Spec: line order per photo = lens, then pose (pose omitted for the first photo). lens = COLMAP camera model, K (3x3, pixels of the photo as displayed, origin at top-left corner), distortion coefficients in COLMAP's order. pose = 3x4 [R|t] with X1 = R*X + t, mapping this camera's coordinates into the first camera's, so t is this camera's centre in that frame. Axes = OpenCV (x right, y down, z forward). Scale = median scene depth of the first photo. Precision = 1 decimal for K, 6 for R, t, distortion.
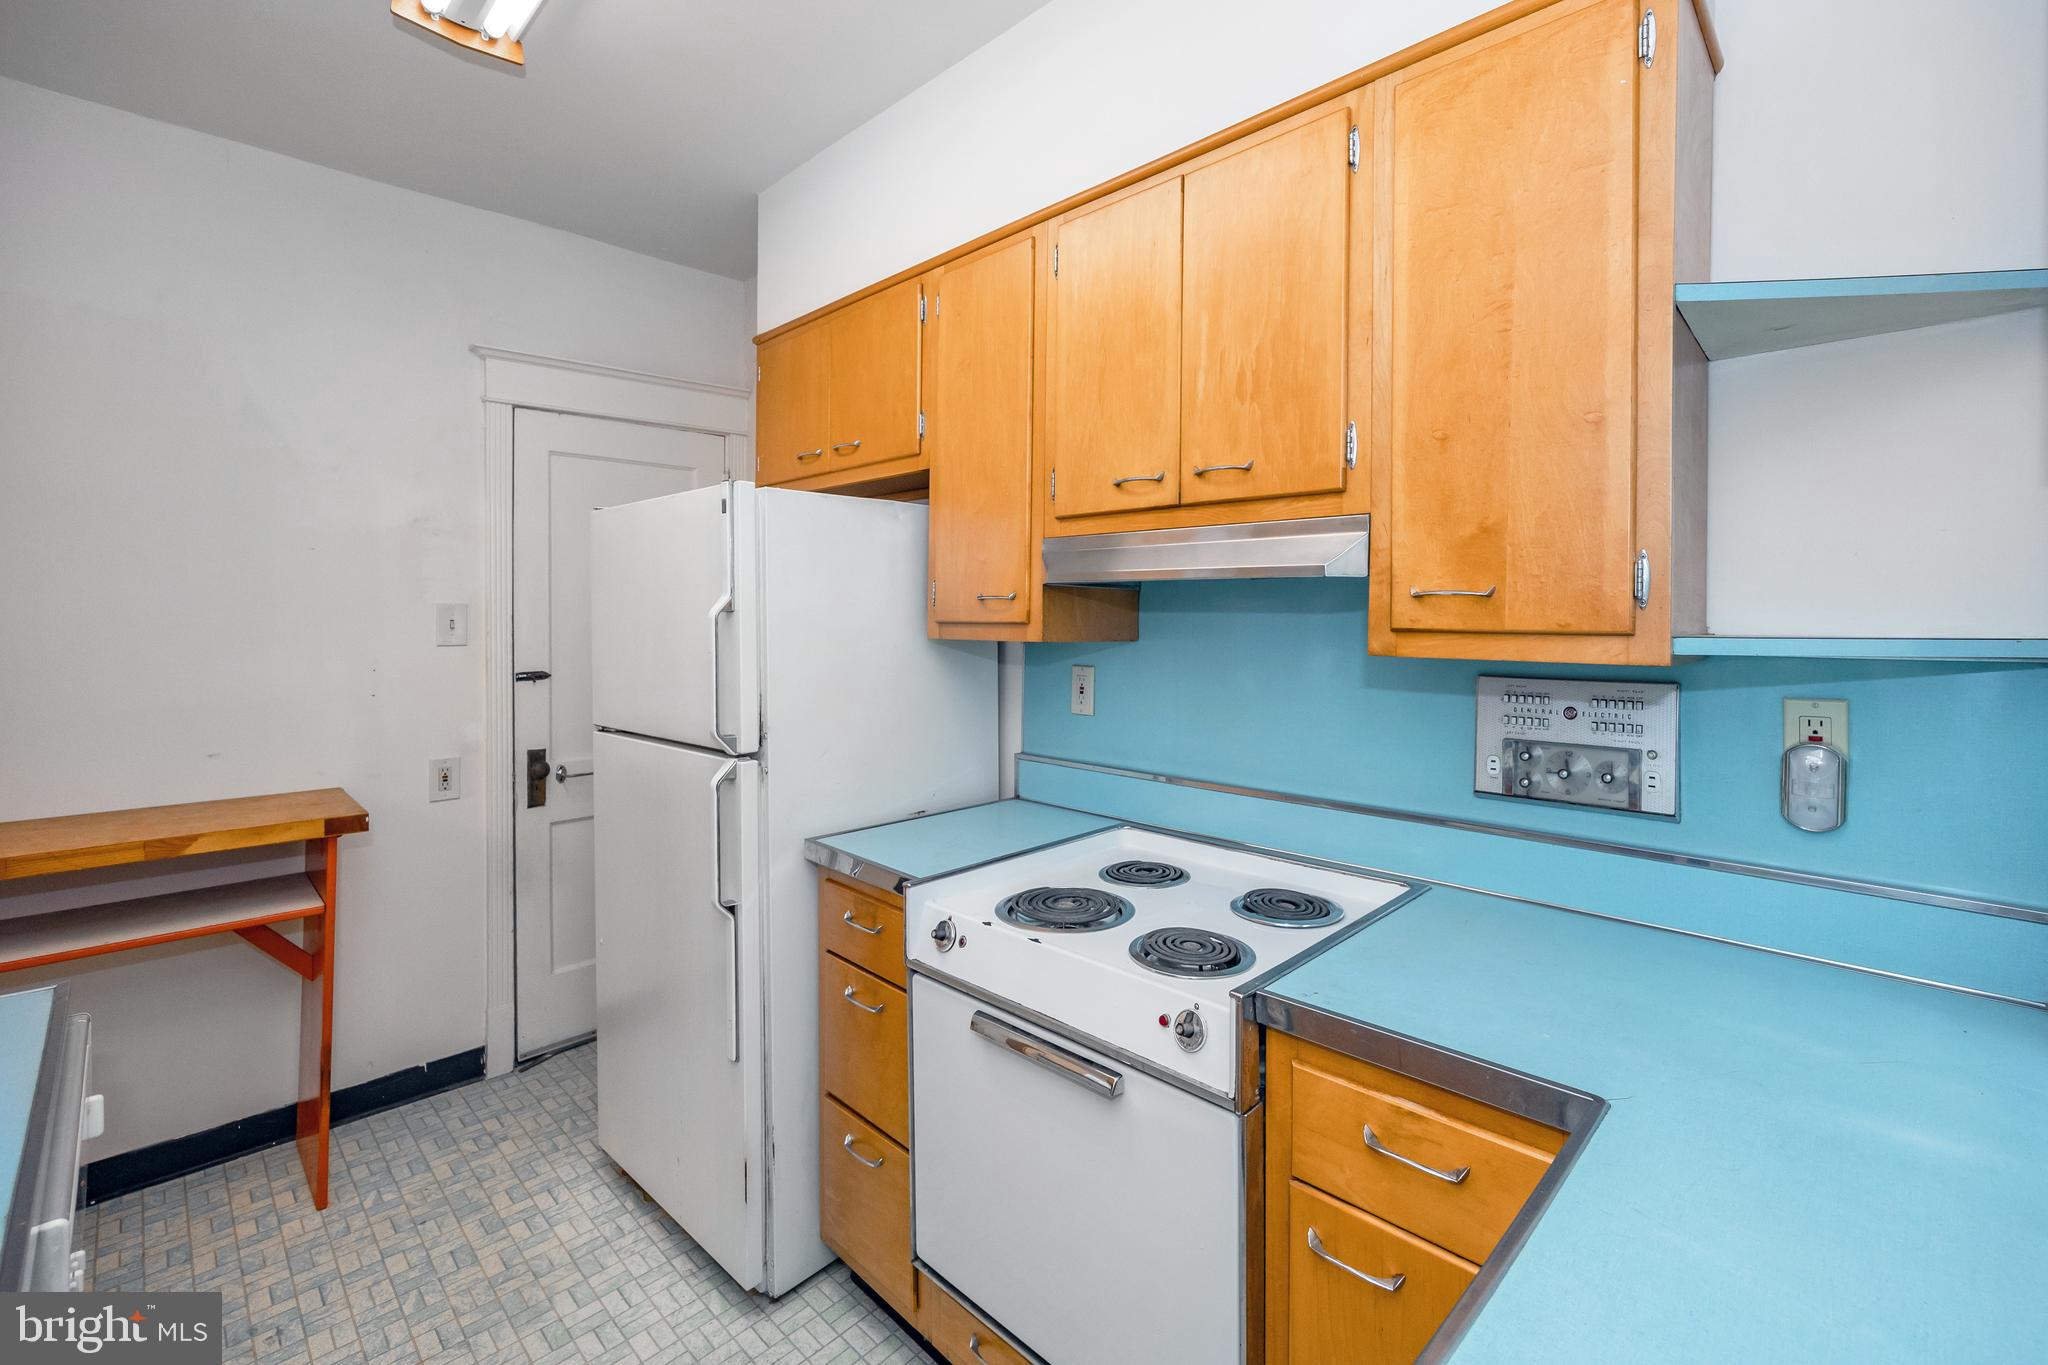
lens RADIAL K [[917.2, 0, 1052.6], [0, 917.2, 597.1], [0, 0, 1]] dist [-0.011871, 0.000816]
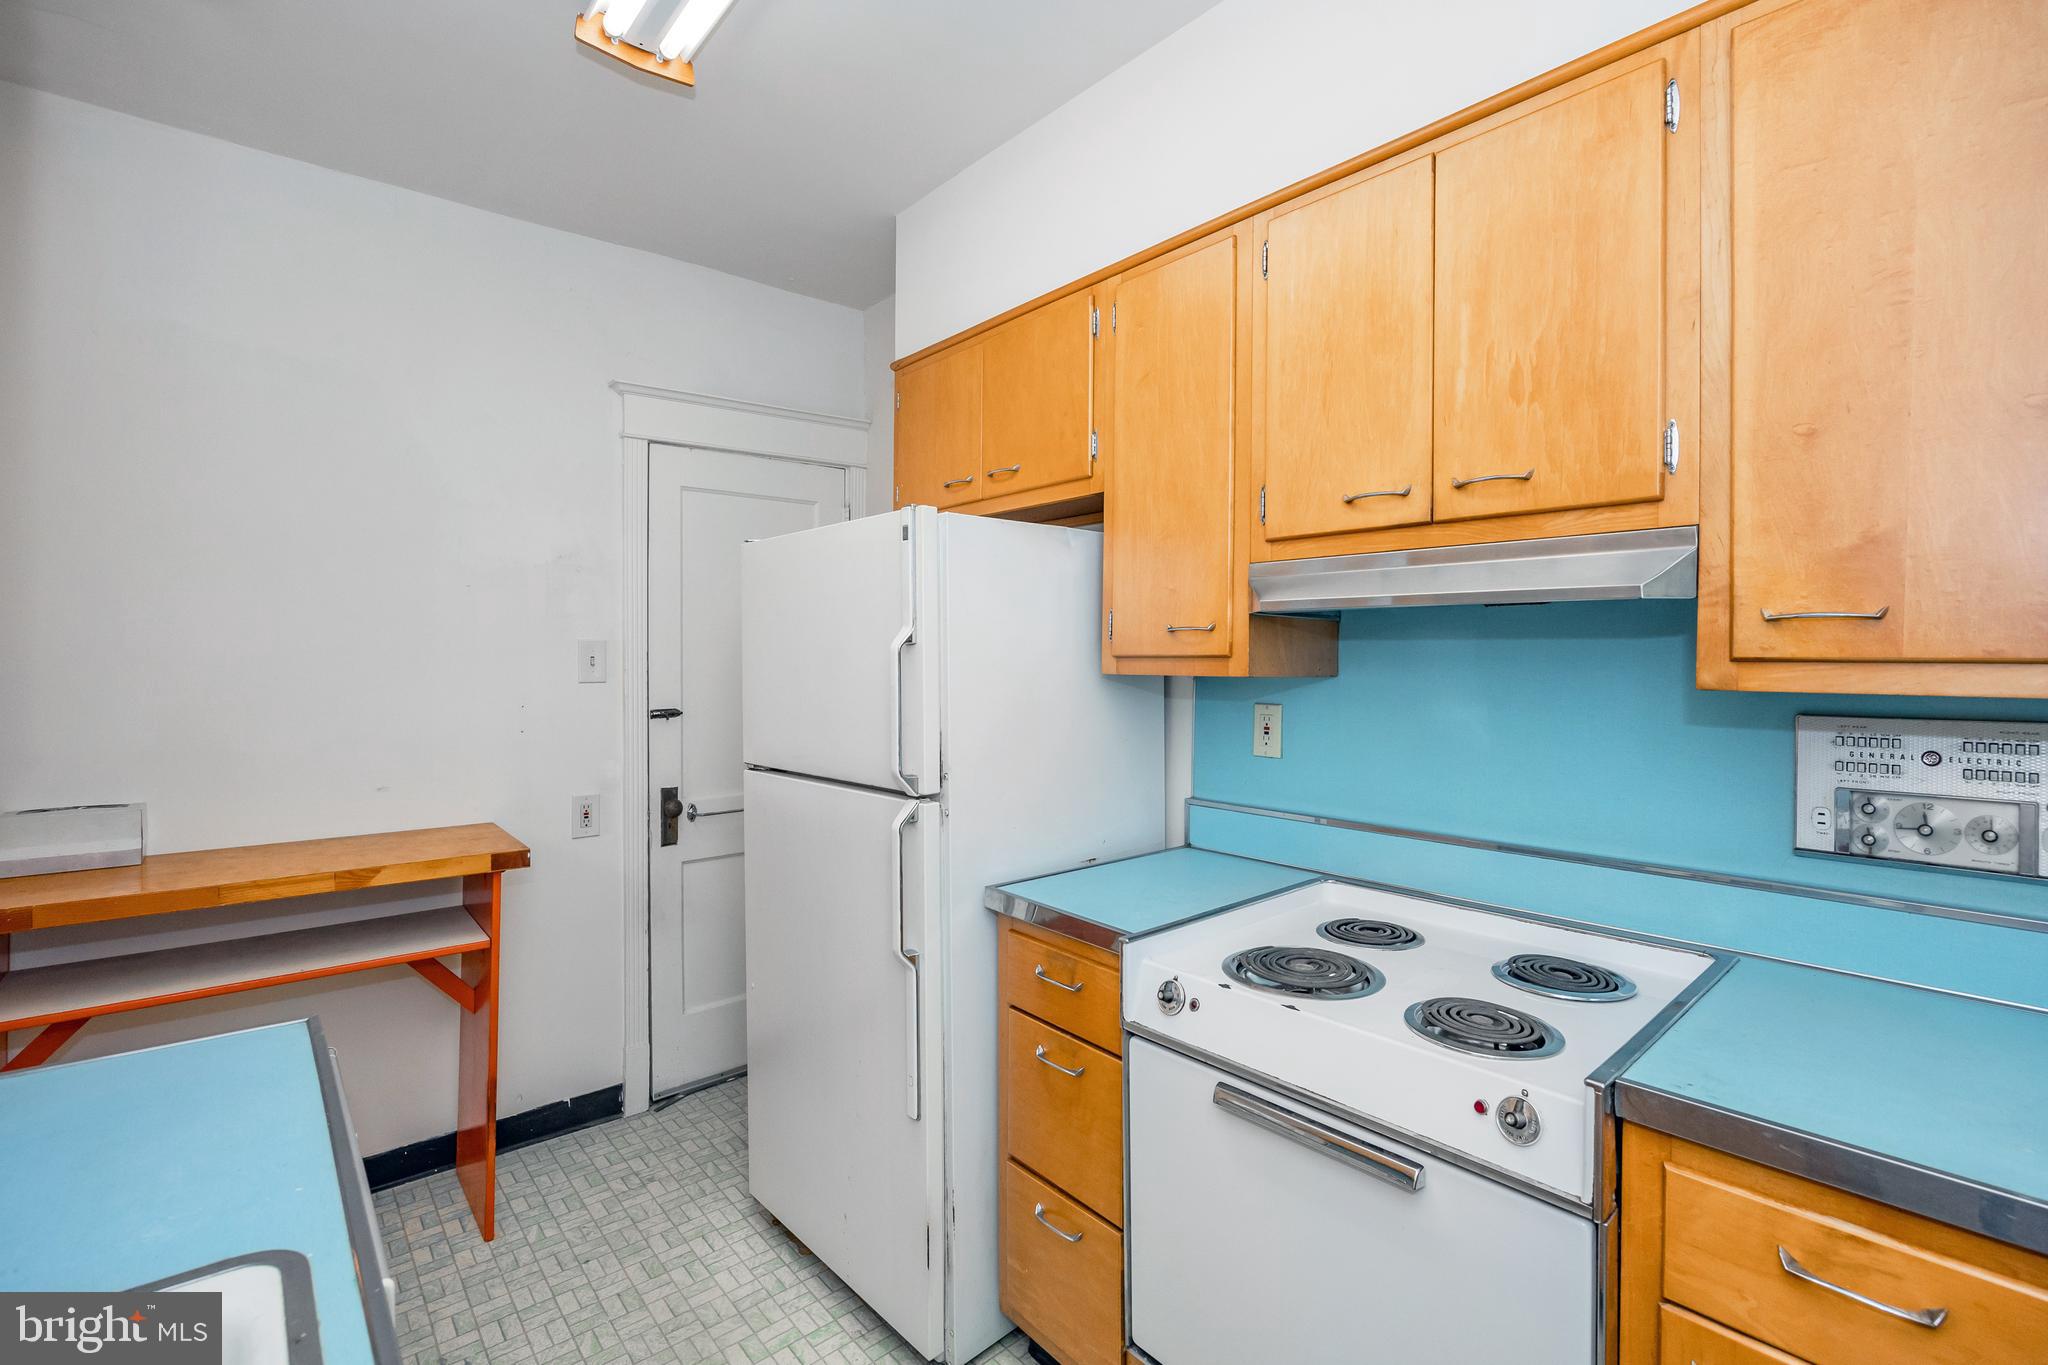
lens RADIAL K [[917.2, 0, 944.2], [0, 917.2, 640.9], [0, 0, 1]] dist [-0.011871, 0.000816]
pose [[0.993927, -0.003686, -0.109981, -0.210456], [0.003673, 0.999993, -0.000318, 0.012056], [0.109982, -0.000088, 0.993934, 0.056894]]
